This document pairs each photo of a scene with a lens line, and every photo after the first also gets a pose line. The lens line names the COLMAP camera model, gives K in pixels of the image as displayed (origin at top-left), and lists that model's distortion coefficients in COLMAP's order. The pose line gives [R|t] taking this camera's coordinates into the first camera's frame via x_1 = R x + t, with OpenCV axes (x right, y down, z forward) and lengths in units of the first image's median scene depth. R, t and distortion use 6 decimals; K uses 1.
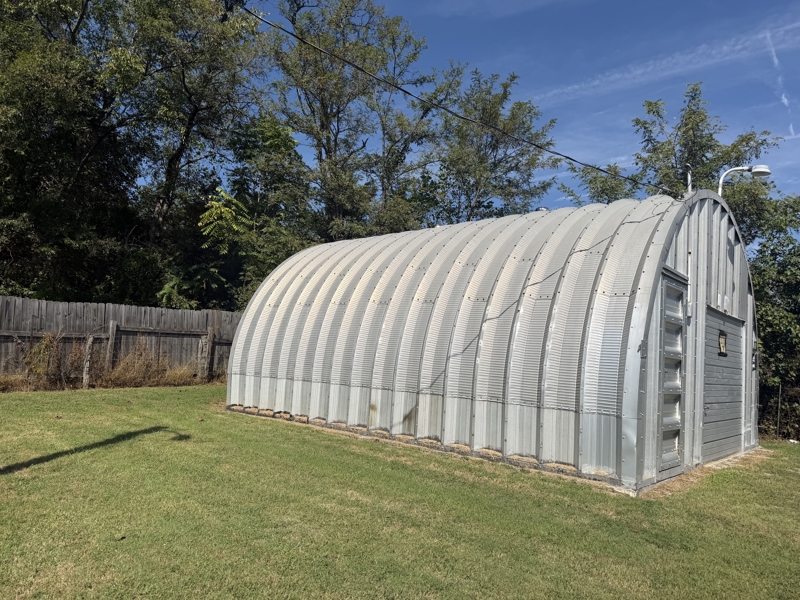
lens RADIAL K [[582.2, 0, 395.6], [0, 582.2, 301.0], [0, 0, 1]] dist [0.056689, -0.043763]
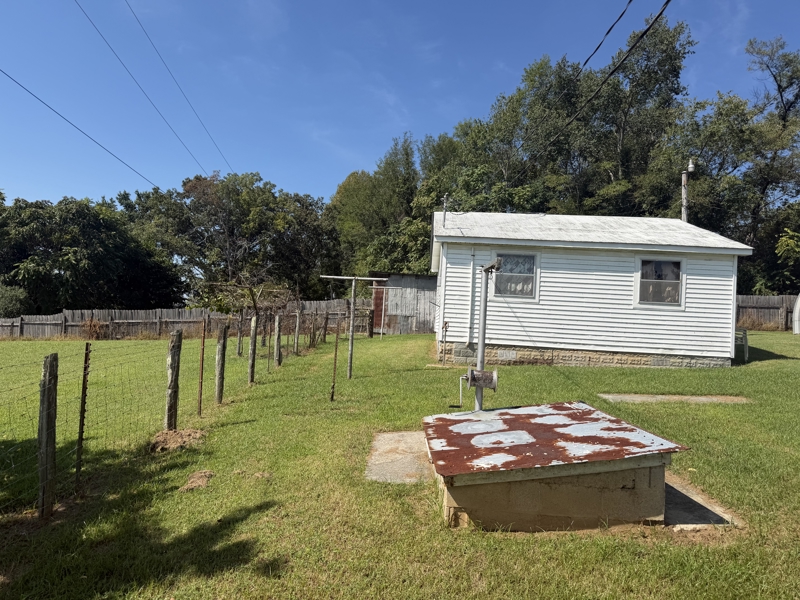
lens RADIAL K [[582.2, 0, 395.6], [0, 582.2, 301.0], [0, 0, 1]] dist [0.056689, -0.043763]
pose [[0.610476, -0.056168, -0.790041, 0.407976], [0.051237, 0.998194, -0.031375, 0.028431], [0.790376, -0.021325, 0.612251, -1.117660]]
